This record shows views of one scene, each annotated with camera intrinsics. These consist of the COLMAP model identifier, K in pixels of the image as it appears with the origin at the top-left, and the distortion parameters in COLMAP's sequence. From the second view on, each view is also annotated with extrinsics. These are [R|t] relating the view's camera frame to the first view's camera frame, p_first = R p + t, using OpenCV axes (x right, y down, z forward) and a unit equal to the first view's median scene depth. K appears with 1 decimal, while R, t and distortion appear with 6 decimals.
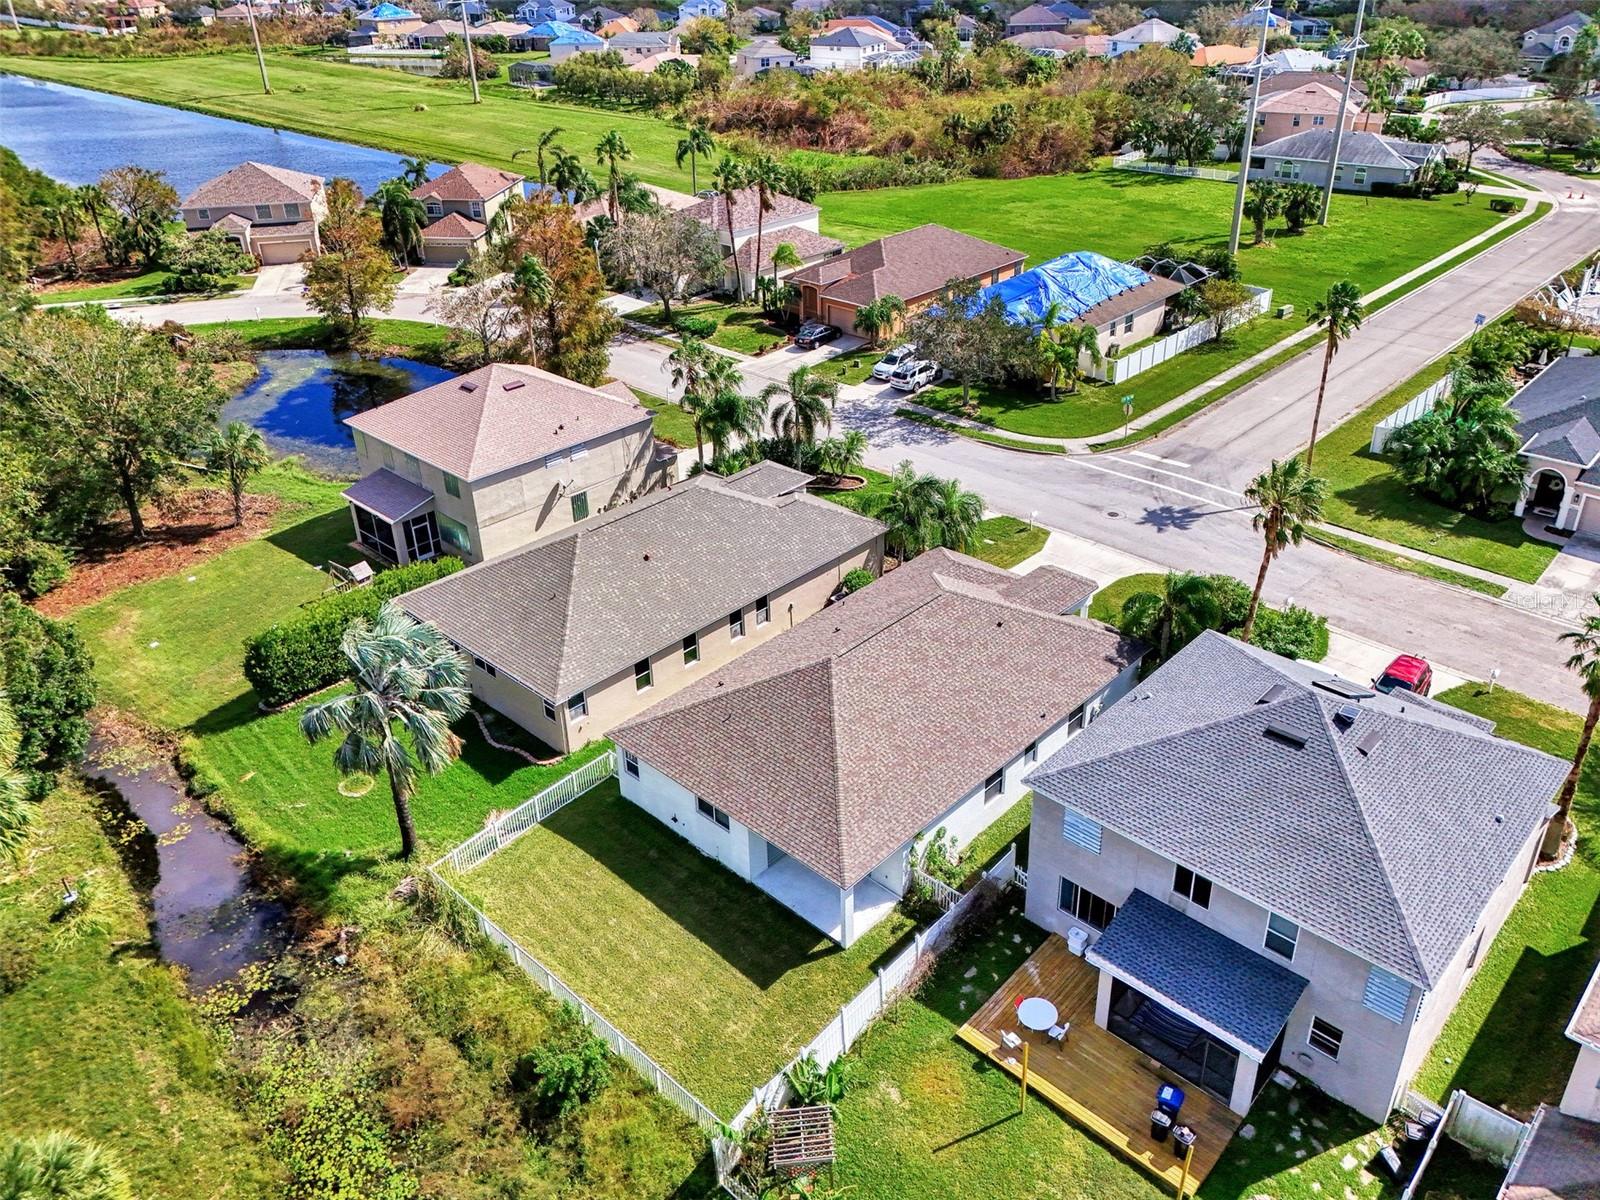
lens RADIAL K [[1208.1, 0, 817.3], [0, 1208.1, 581.6], [0, 0, 1]] dist [0.075413, -0.086372]
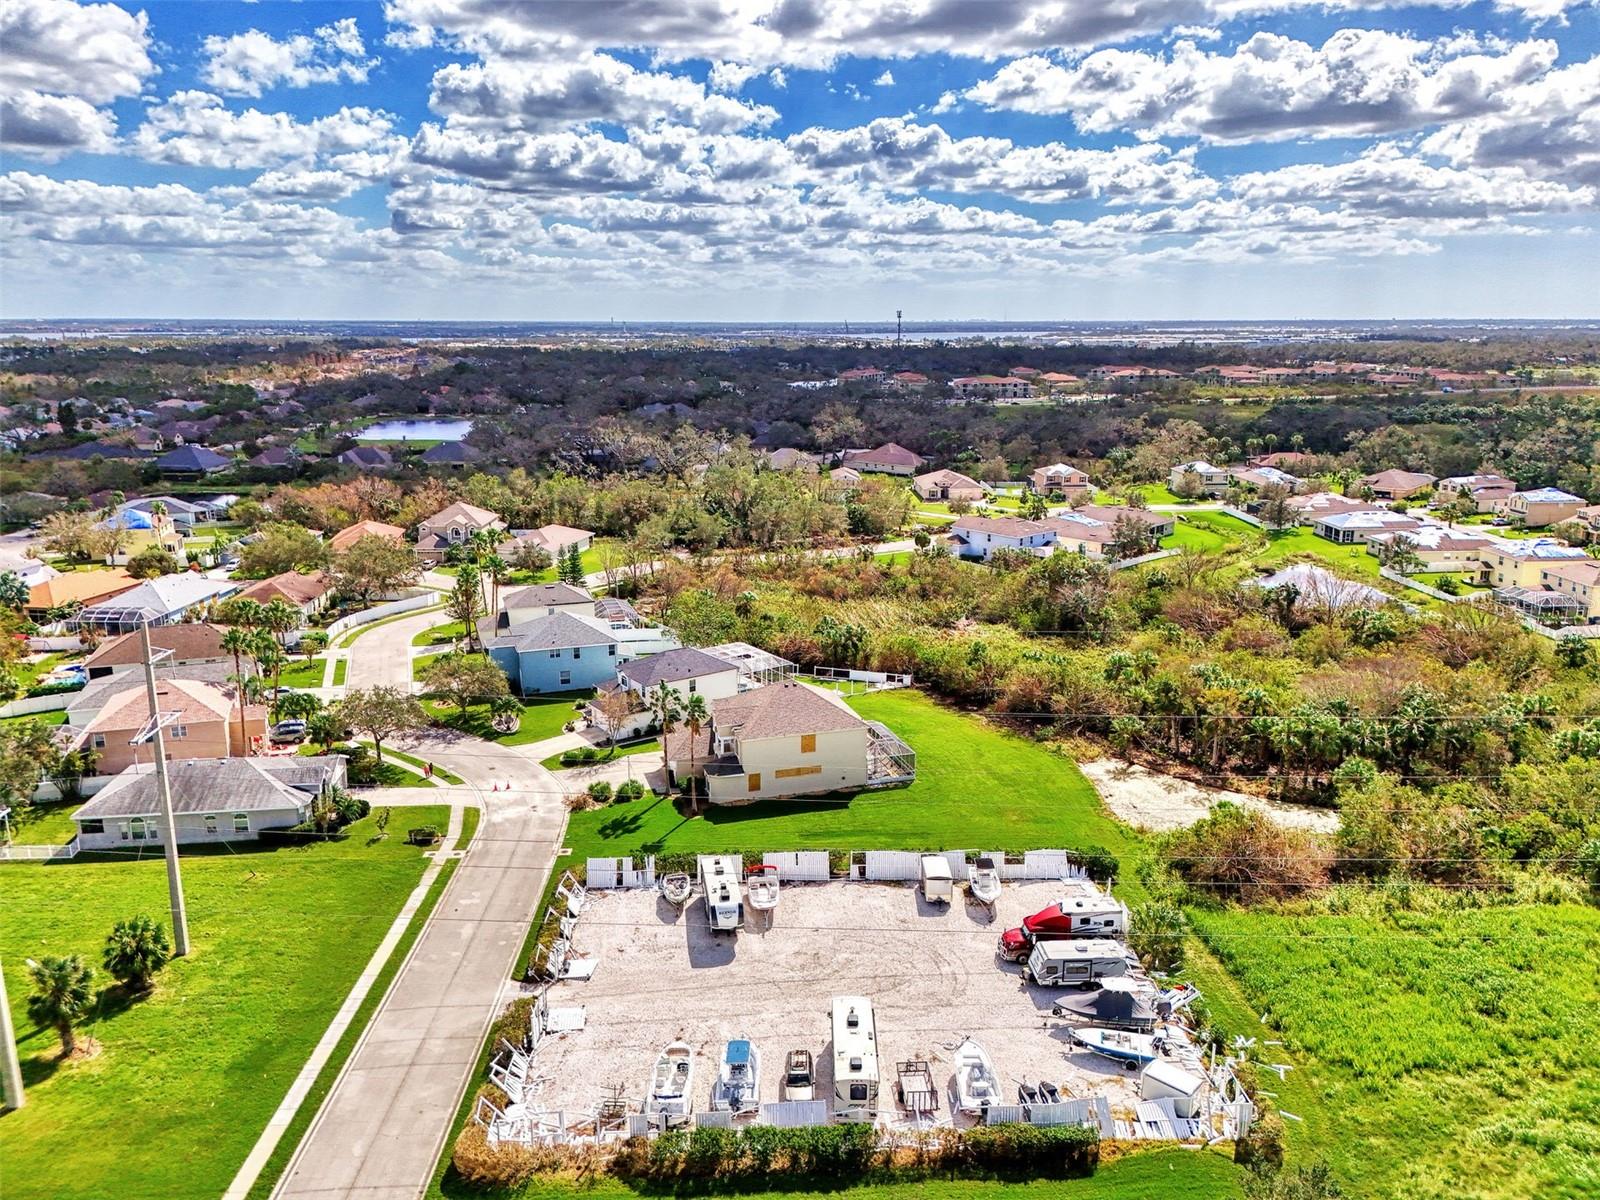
lens RADIAL K [[1157.2, 0, 804.3], [0, 1157.2, 590.3], [0, 0, 1]] dist [0.074842, -0.084623]
pose [[0.709259, -0.141403, 0.690620, 0.486140], [0.323707, 0.935610, -0.140880, -0.583201], [-0.626231, 0.323479, 0.709363, 0.509859]]
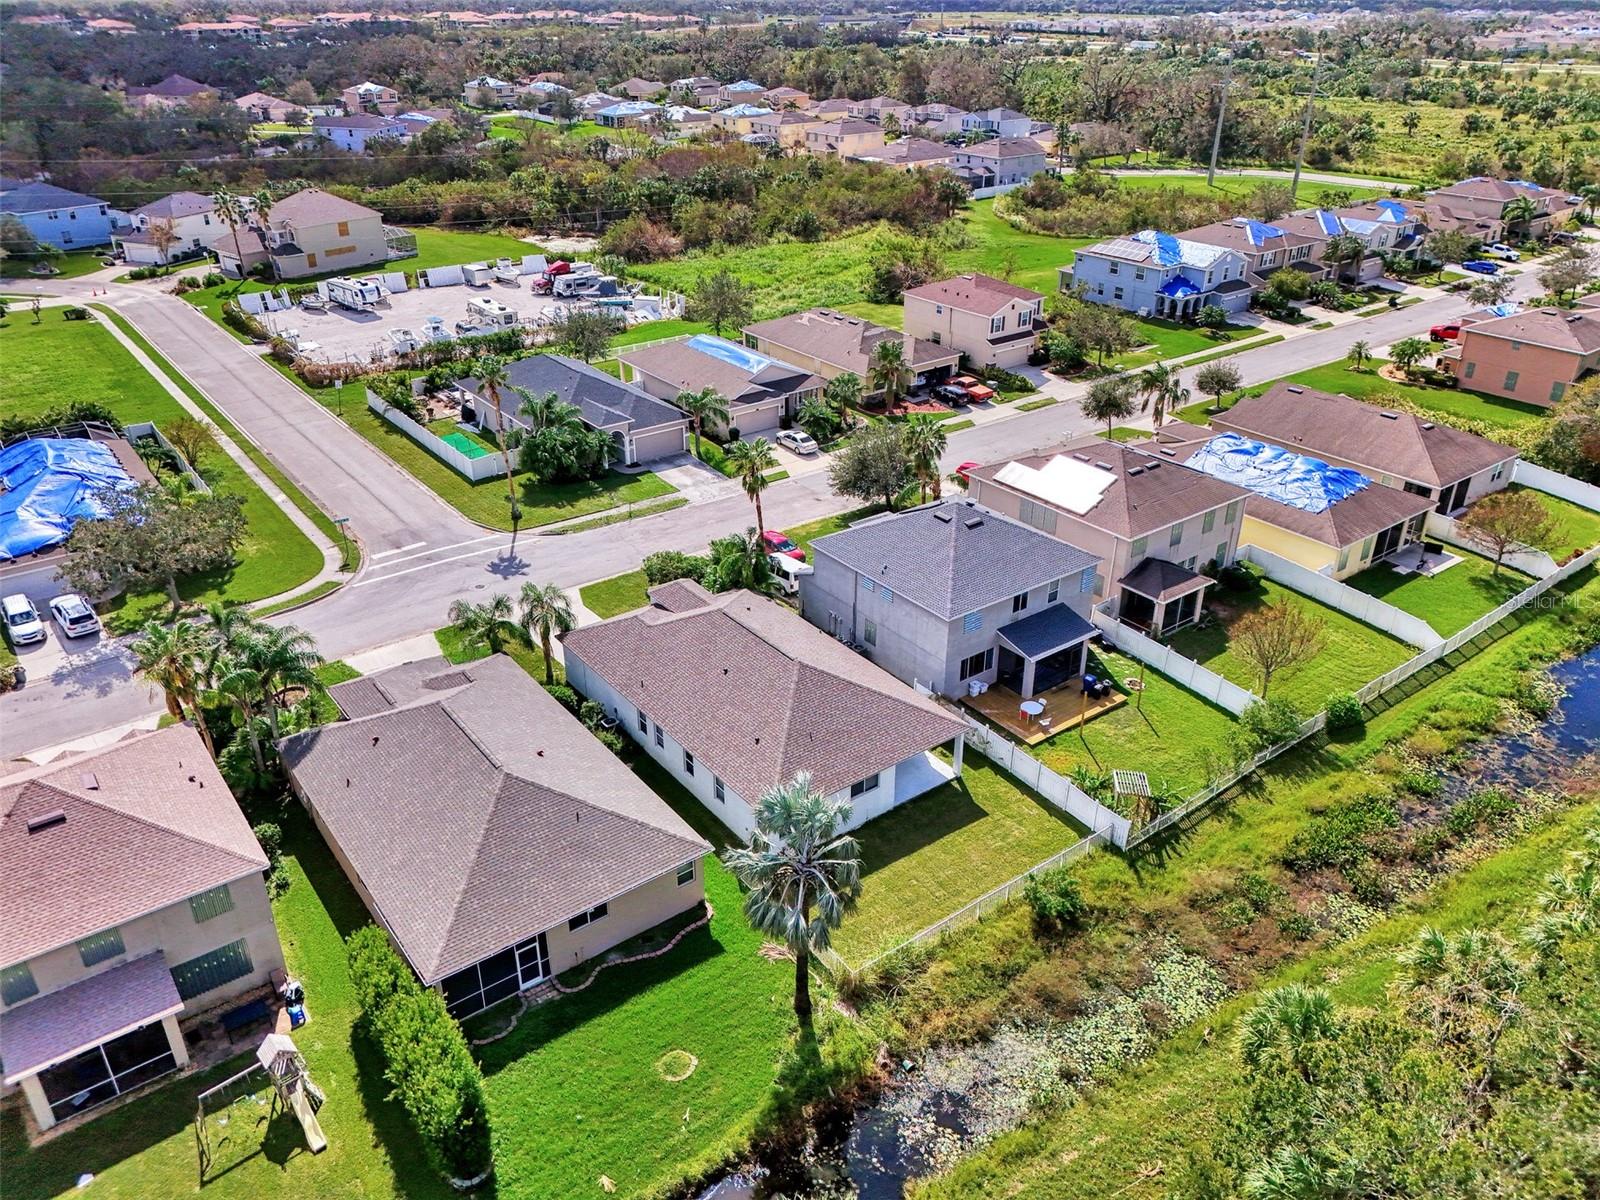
lens RADIAL K [[1181.1, 0, 808.7], [0, 1181.1, 603.5], [0, 0, 1]] dist [0.070670, -0.075566]
pose [[0.159887, -0.439993, 0.883653, -0.829033], [0.468619, 0.821700, 0.324354, -0.303341], [-0.868811, 0.362237, 0.337568, 0.393872]]
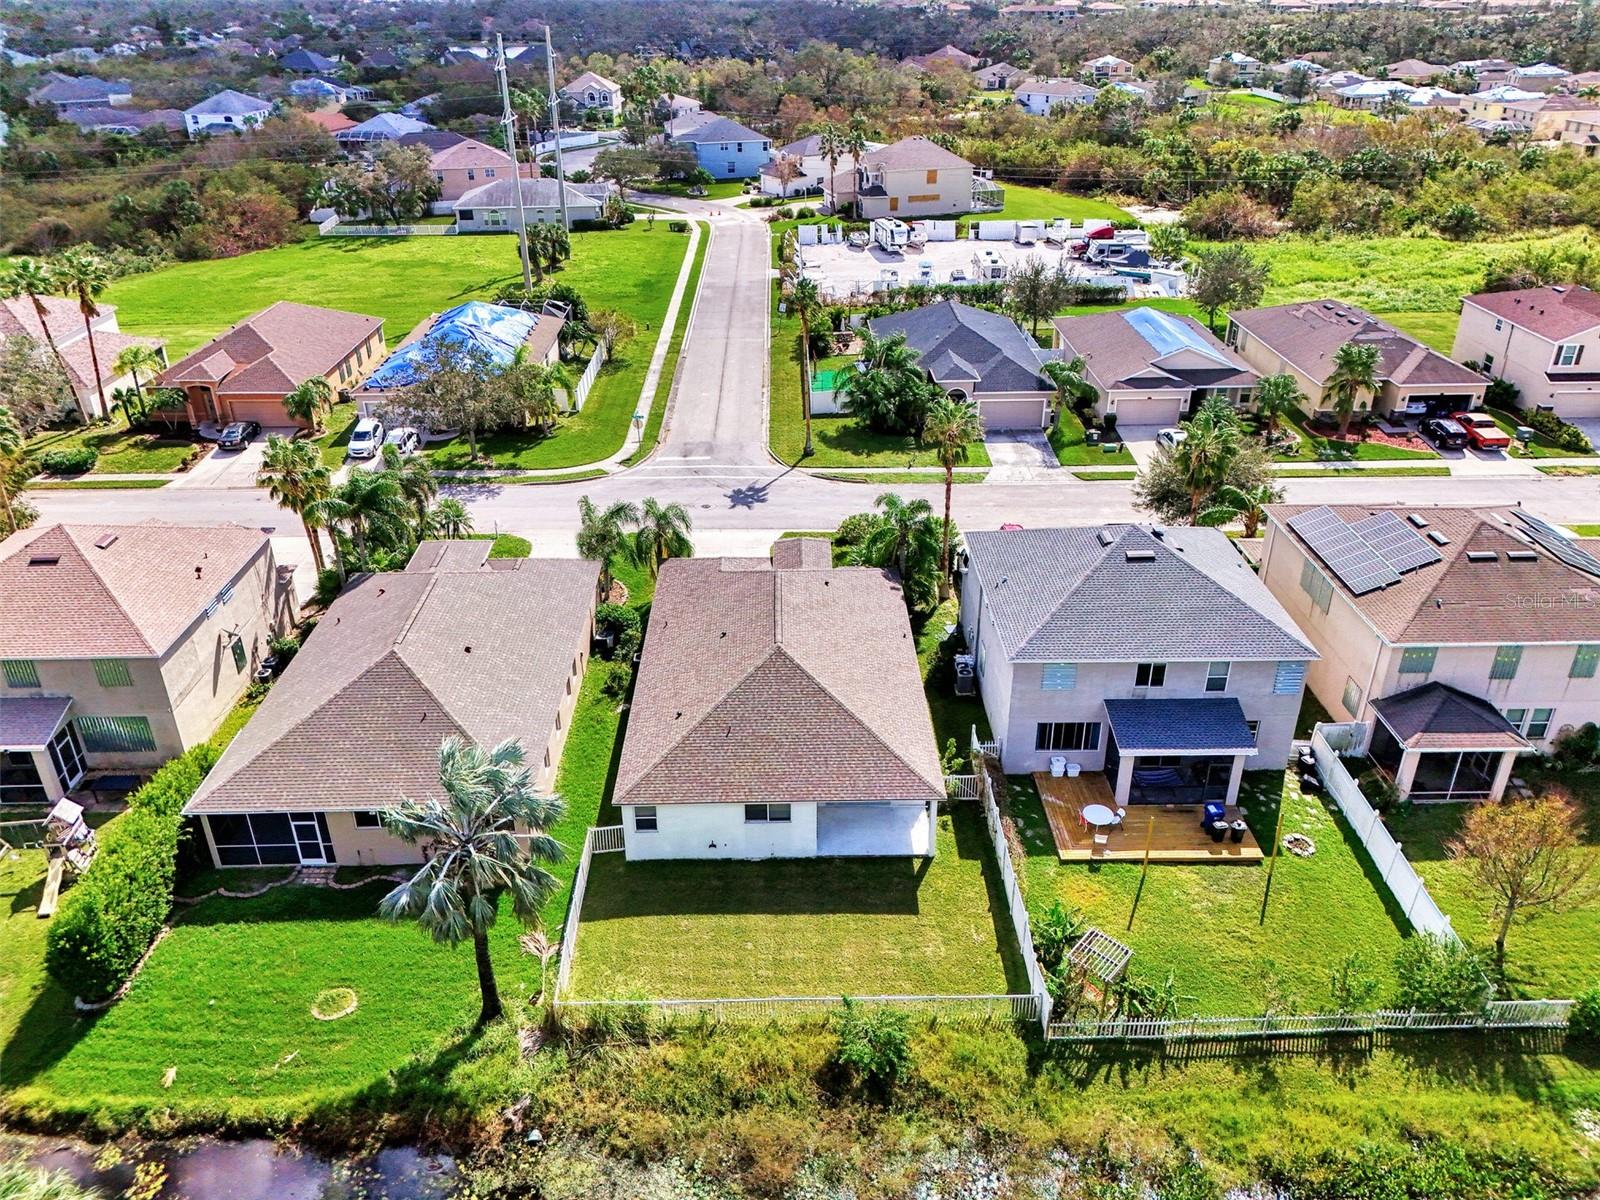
lens RADIAL K [[1181.1, 0, 808.7], [0, 1181.1, 603.5], [0, 0, 1]] dist [0.070670, -0.075566]
pose [[0.712675, -0.312479, 0.628053, -0.471514], [0.328331, 0.939773, 0.095002, -0.049108], [-0.619914, 0.138503, 0.772350, 0.110939]]
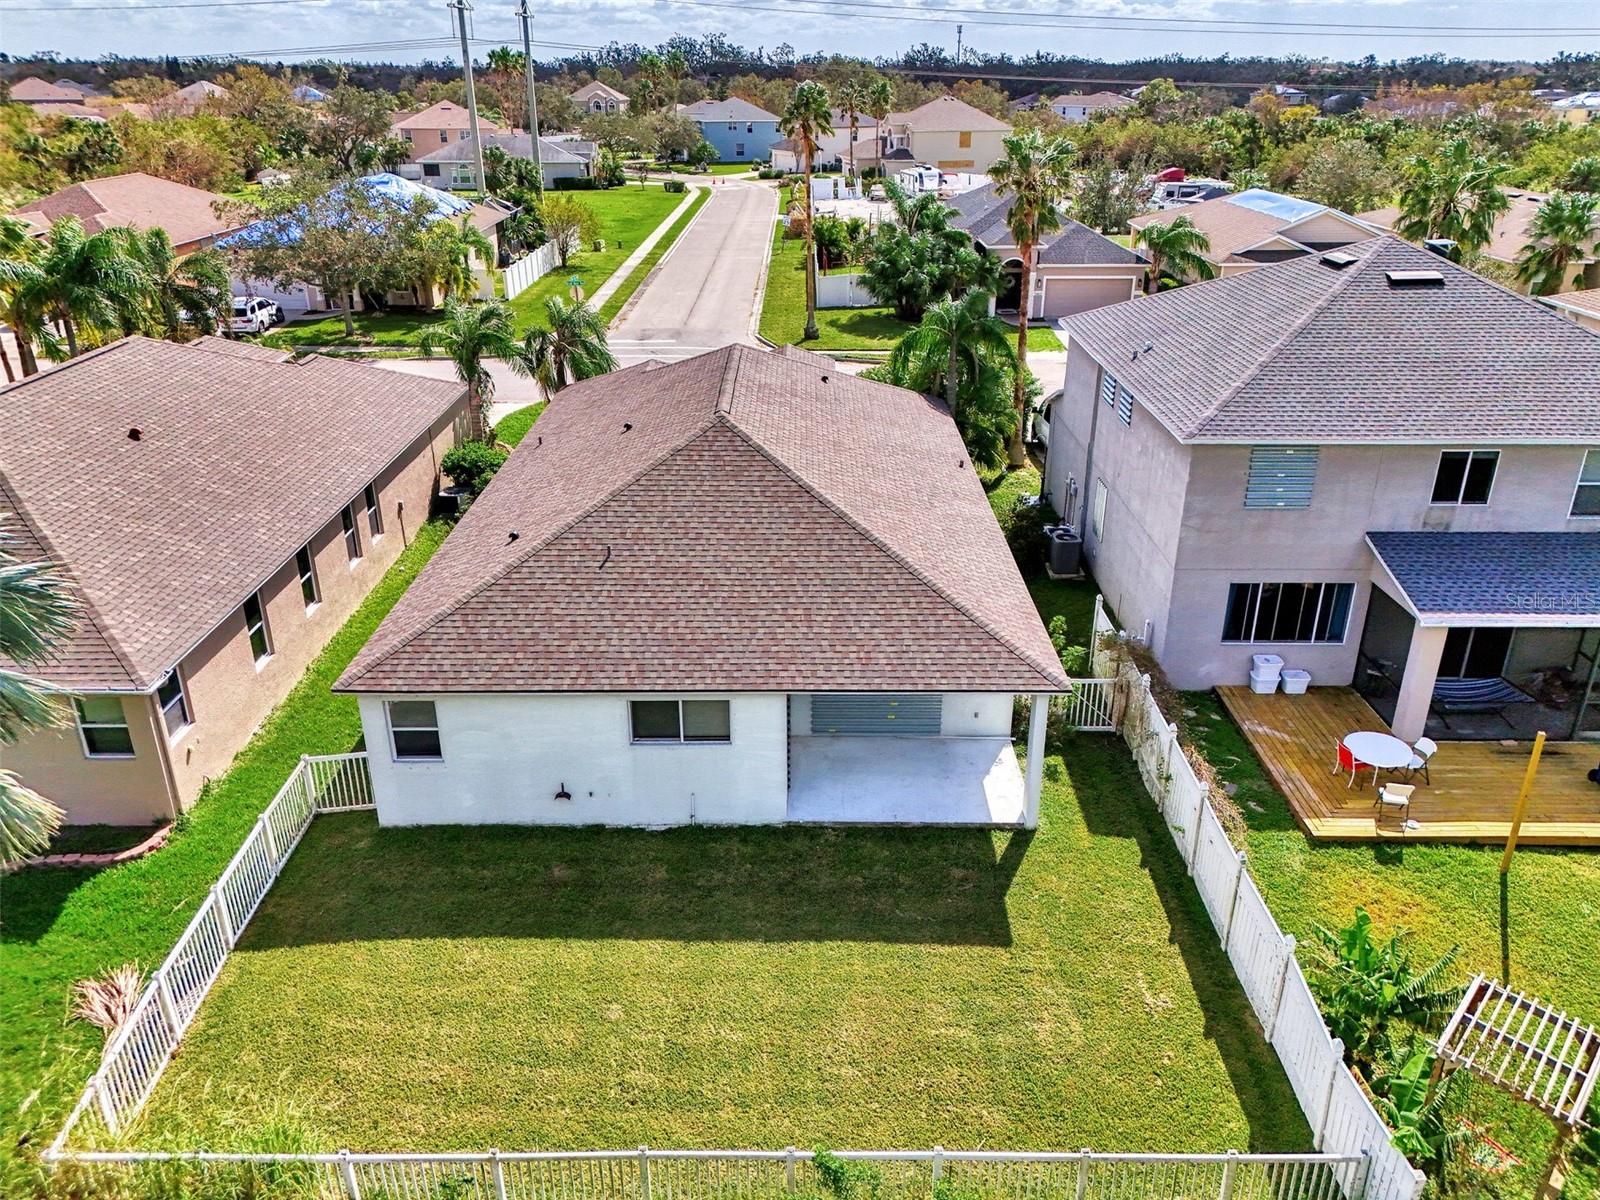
lens RADIAL K [[1180.7, 0, 811.4], [0, 1180.7, 605.0], [0, 0, 1]] dist [0.046624, -0.037489]
pose [[0.724652, -0.260457, 0.637998, -0.245059], [0.317474, 0.947900, 0.026378, 0.108468], [-0.611629, 0.183433, 0.769586, 0.427657]]
